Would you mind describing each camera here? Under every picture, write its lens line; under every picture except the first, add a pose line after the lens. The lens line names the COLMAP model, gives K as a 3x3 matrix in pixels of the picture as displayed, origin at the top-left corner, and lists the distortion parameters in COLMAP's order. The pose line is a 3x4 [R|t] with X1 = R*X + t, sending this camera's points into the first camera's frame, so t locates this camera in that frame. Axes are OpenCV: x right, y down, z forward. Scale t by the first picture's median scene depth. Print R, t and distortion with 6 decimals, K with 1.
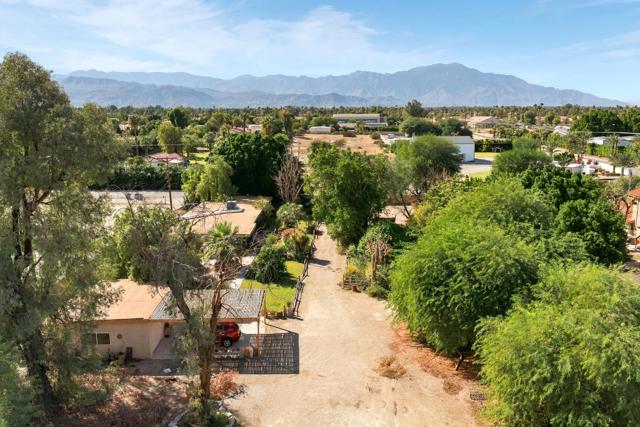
lens RADIAL K [[535.7, 0, 320.0], [0, 535.7, 213.5], [0, 0, 1]] dist [0.004228, 0.002763]
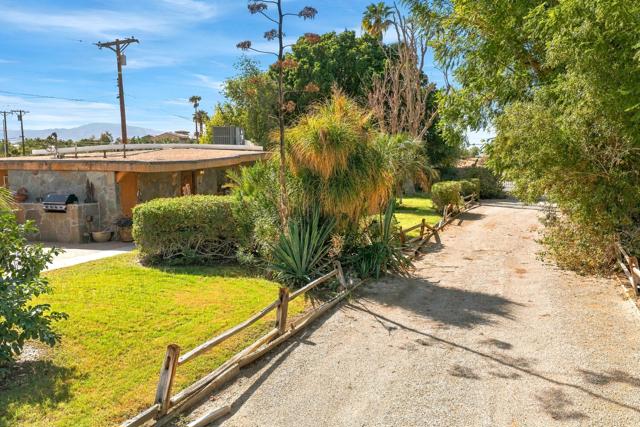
lens RADIAL K [[535.7, 0, 320.0], [0, 535.7, 213.5], [0, 0, 1]] dist [0.004228, 0.002763]
pose [[0.951680, 0.035833, -0.304993, 0.013826], [-0.064032, 0.994494, -0.082958, 0.082260], [0.300341, 0.098479, 0.948734, 0.863401]]
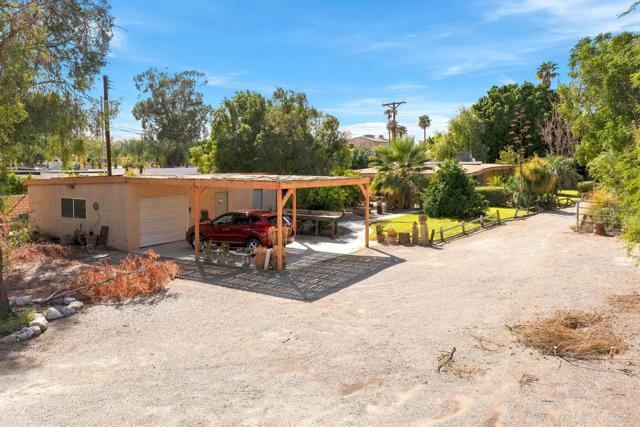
lens RADIAL K [[547.2, 0, 319.0], [0, 547.2, 180.3], [0, 0, 1]] dist [0.003909, 0.000998]
pose [[0.827395, 0.026327, -0.561004, 0.108813], [-0.106093, 0.988243, -0.110094, 0.148327], [0.551509, 0.150610, 0.820460, 0.386540]]
